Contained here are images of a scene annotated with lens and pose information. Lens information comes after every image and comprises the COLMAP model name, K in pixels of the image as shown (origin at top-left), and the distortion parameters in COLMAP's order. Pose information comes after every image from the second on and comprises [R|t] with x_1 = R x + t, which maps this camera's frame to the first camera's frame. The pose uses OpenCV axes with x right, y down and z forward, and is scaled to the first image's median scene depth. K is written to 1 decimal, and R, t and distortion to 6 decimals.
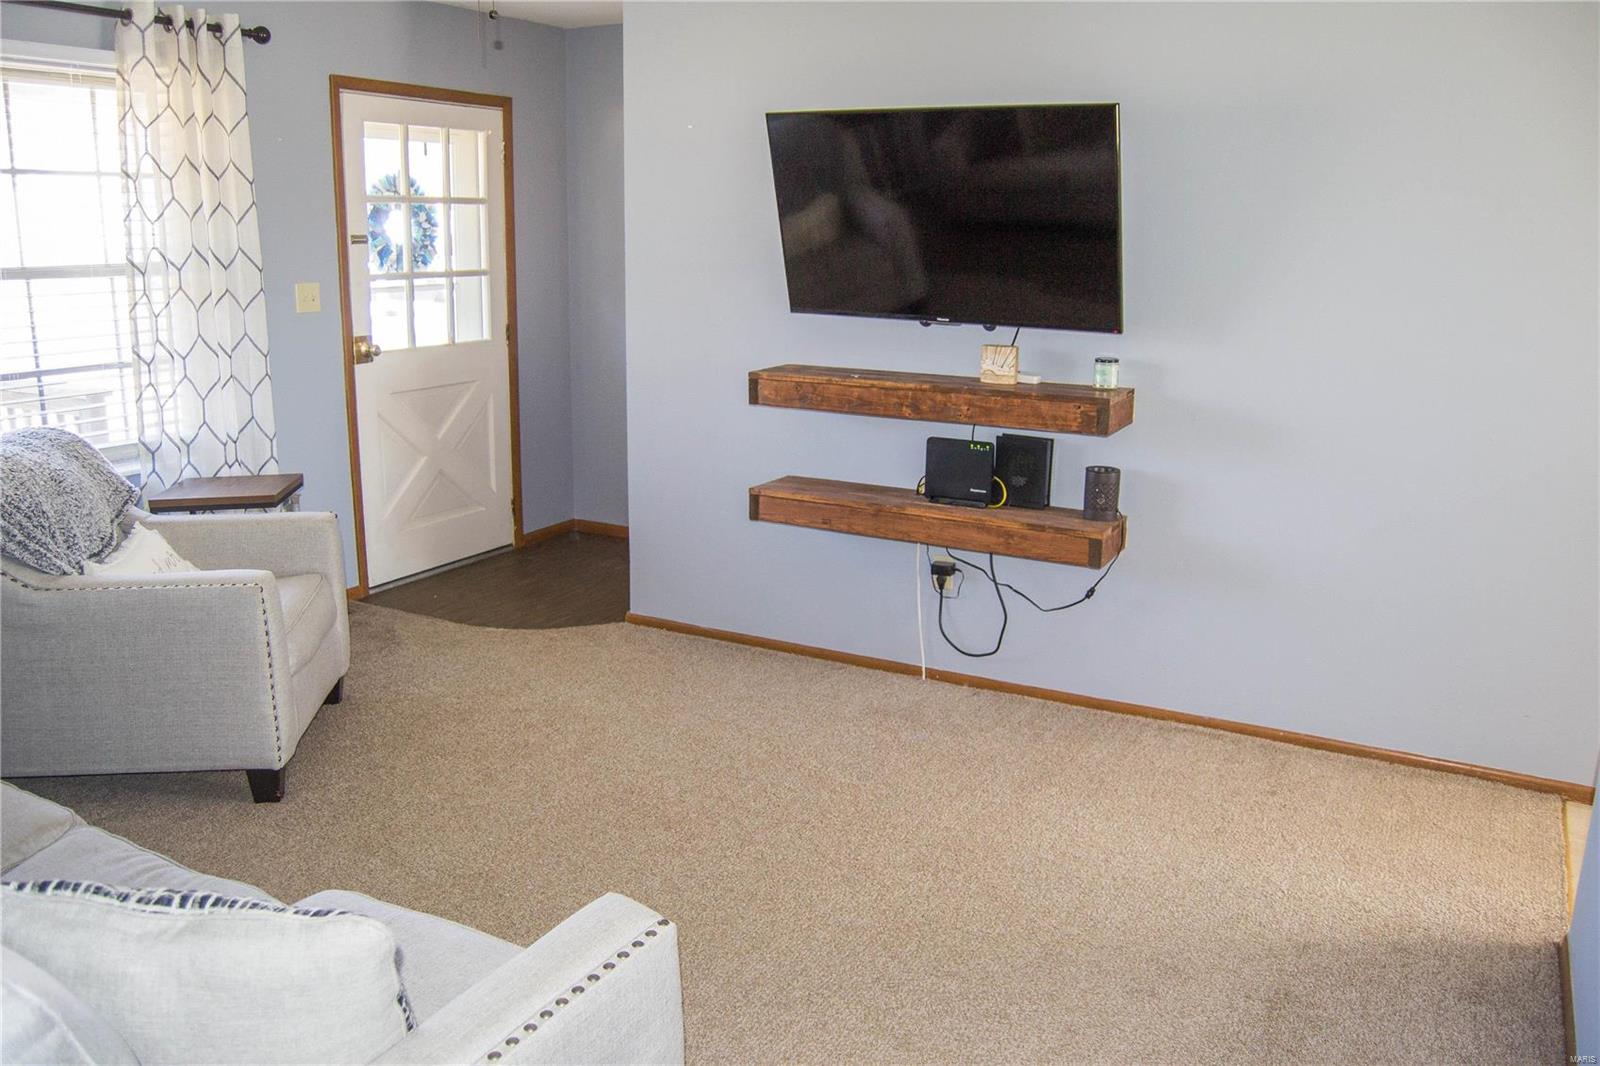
lens RADIAL K [[1269.8, 0, 792.5], [0, 1269.8, 526.5], [0, 0, 1]] dist [-0.097693, 0.041296]
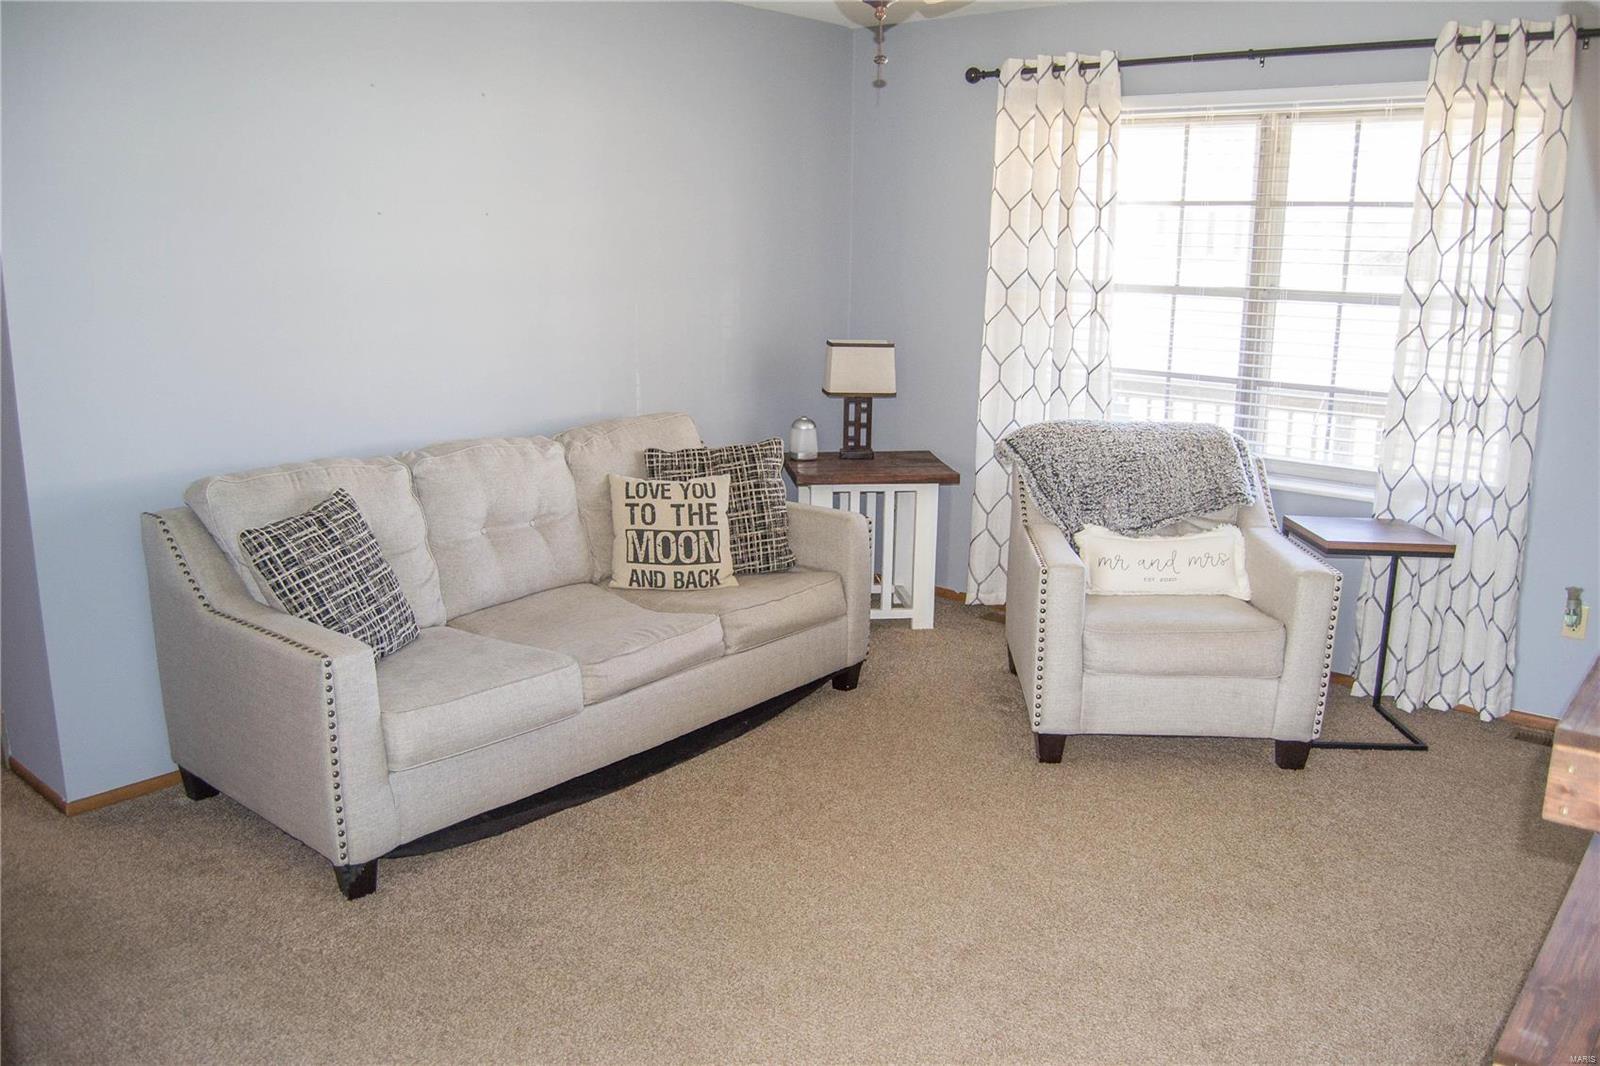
lens RADIAL K [[1269.8, 0, 792.5], [0, 1269.8, 526.5], [0, 0, 1]] dist [-0.097693, 0.041296]
pose [[-0.192664, 0.206361, -0.959320, 0.542769], [-0.234753, 0.939554, 0.249256, -0.168508], [0.952770, 0.273226, -0.132575, 0.705861]]
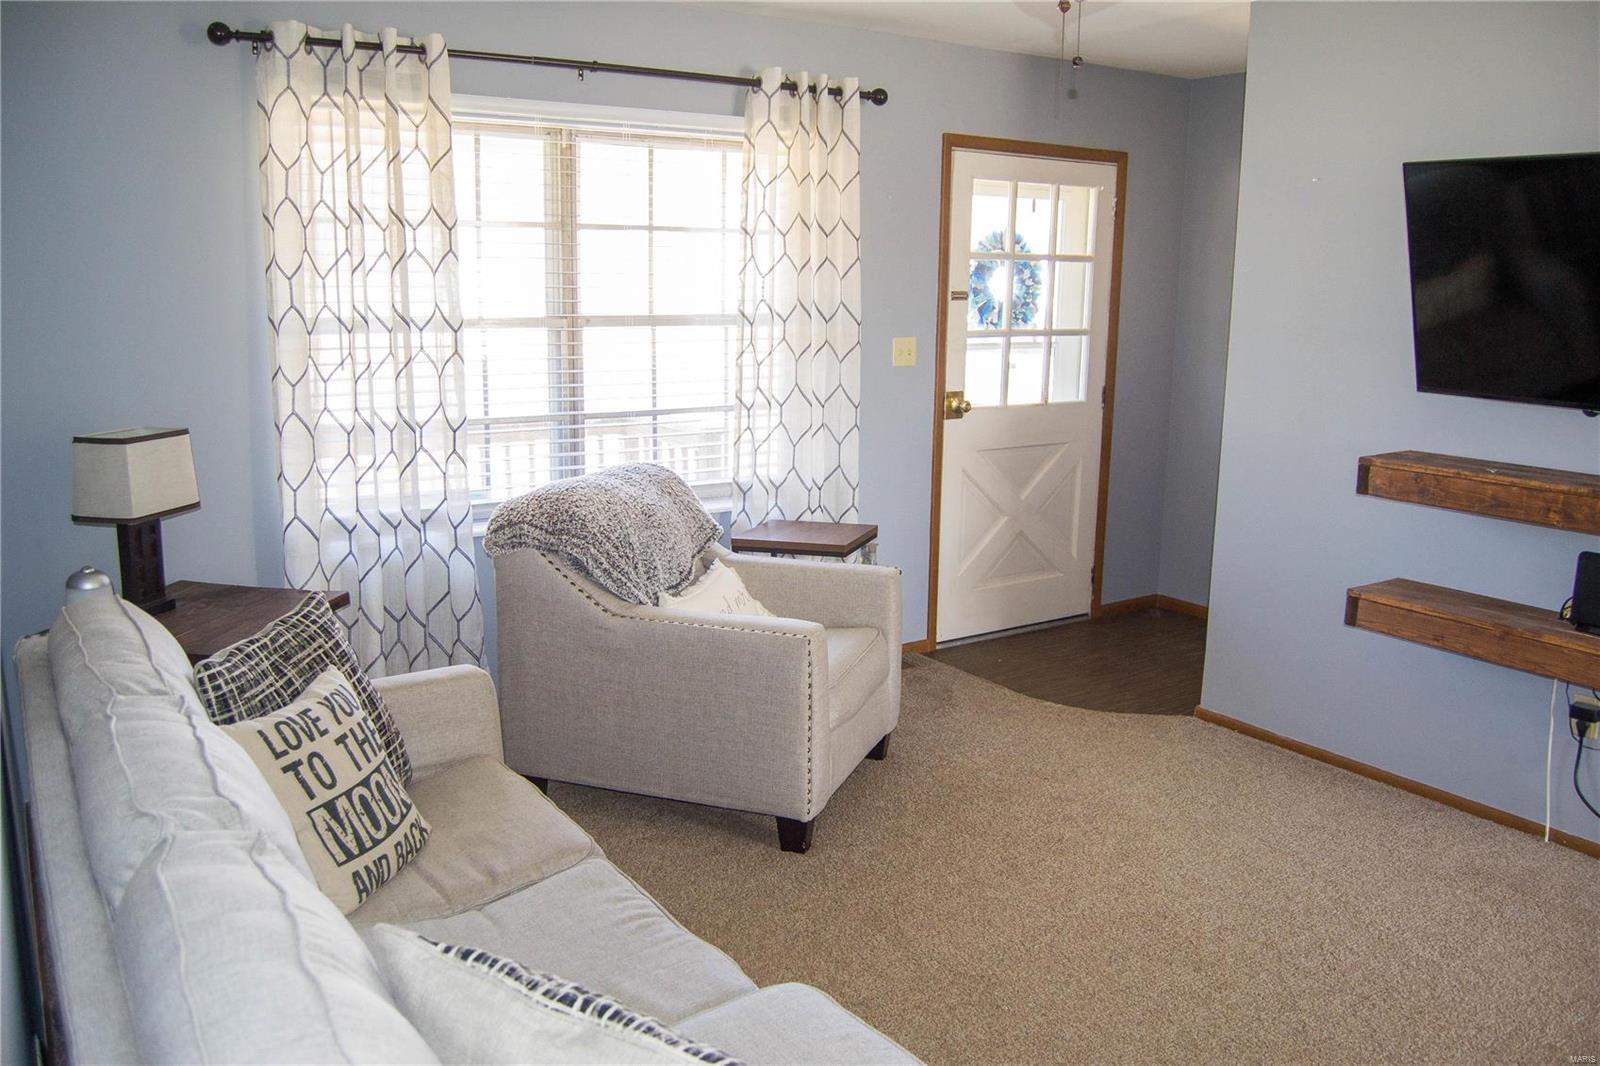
lens RADIAL K [[1269.8, 0, 792.5], [0, 1269.8, 526.5], [0, 0, 1]] dist [-0.097693, 0.041296]
pose [[0.886244, 0.088099, -0.454764, 0.013952], [-0.107296, 0.994090, -0.016518, -0.017811], [0.450621, 0.063433, 0.890459, 0.060191]]
